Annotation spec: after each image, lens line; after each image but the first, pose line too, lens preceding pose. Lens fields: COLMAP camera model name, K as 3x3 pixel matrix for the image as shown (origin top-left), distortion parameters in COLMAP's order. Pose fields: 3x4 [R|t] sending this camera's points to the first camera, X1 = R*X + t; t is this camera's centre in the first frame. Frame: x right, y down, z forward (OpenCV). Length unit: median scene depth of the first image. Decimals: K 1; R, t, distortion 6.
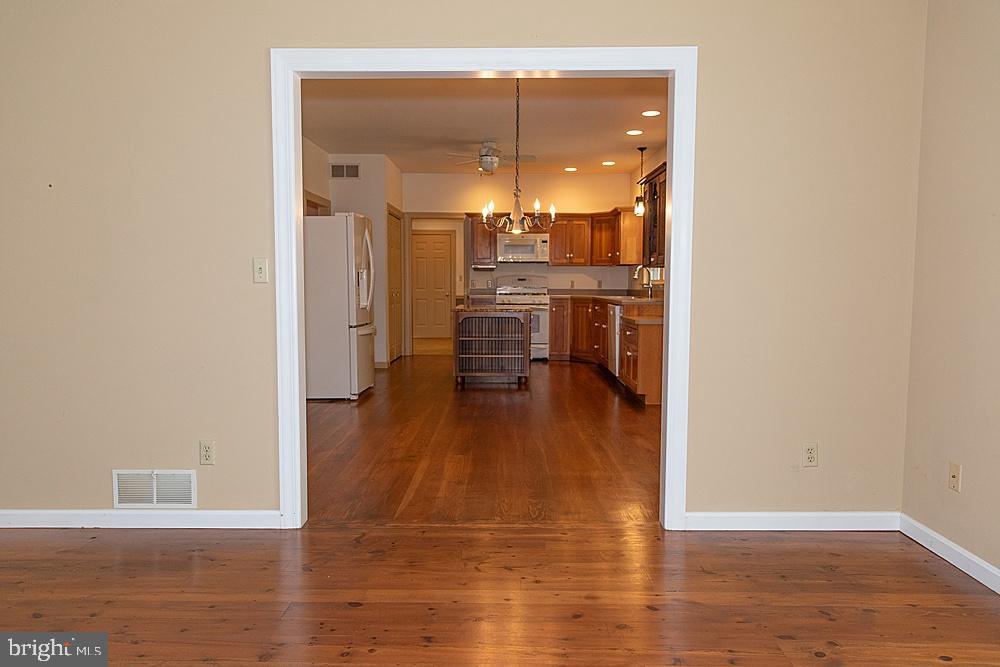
lens RADIAL K [[668.9, 0, 487.4], [0, 668.9, 339.4], [0, 0, 1]] dist [0.015443, -0.002838]
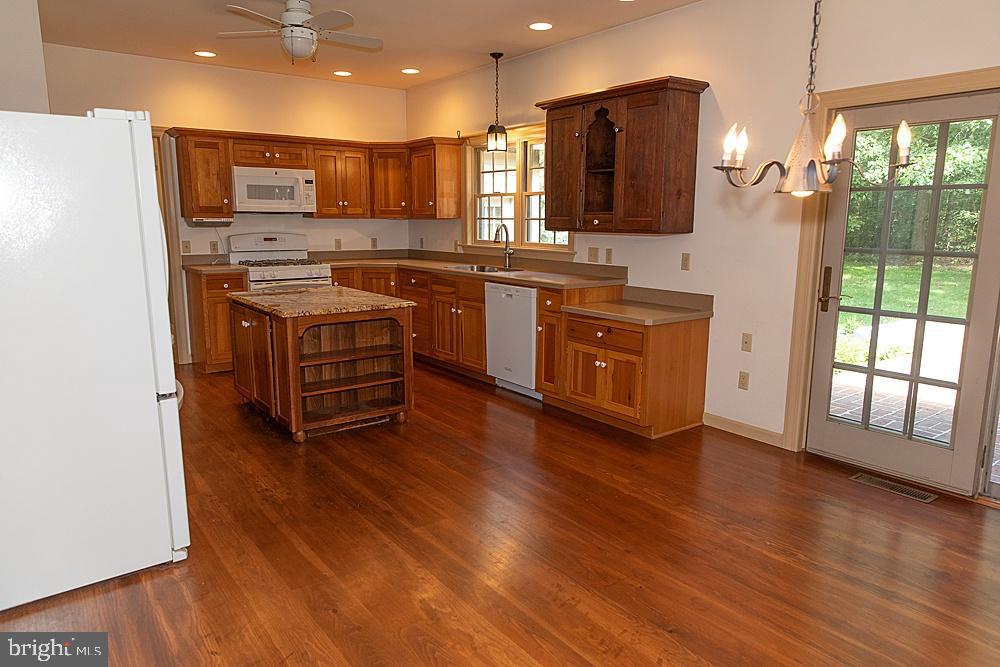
lens RADIAL K [[668.9, 0, 495.4], [0, 668.9, 332.0], [0, 0, 1]] dist [0.015443, -0.002838]
pose [[0.787787, -0.107967, 0.606412, -0.228658], [0.053658, 0.992804, 0.107056, -0.072810], [-0.613607, -0.051798, 0.787911, 0.436482]]
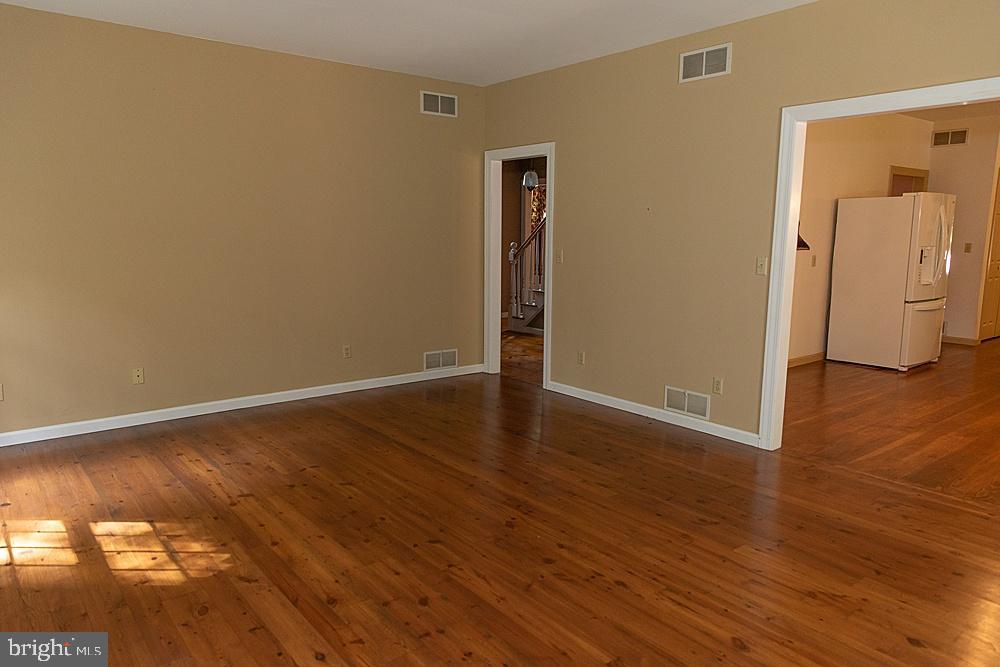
lens RADIAL K [[668.9, 0, 508.5], [0, 668.9, 328.1], [0, 0, 1]] dist [0.015443, -0.002838]
pose [[0.645077, 0.113285, -0.755674, 0.154009], [-0.068681, 0.993542, 0.090315, -0.024098], [0.761025, -0.006360, 0.648691, -0.126645]]
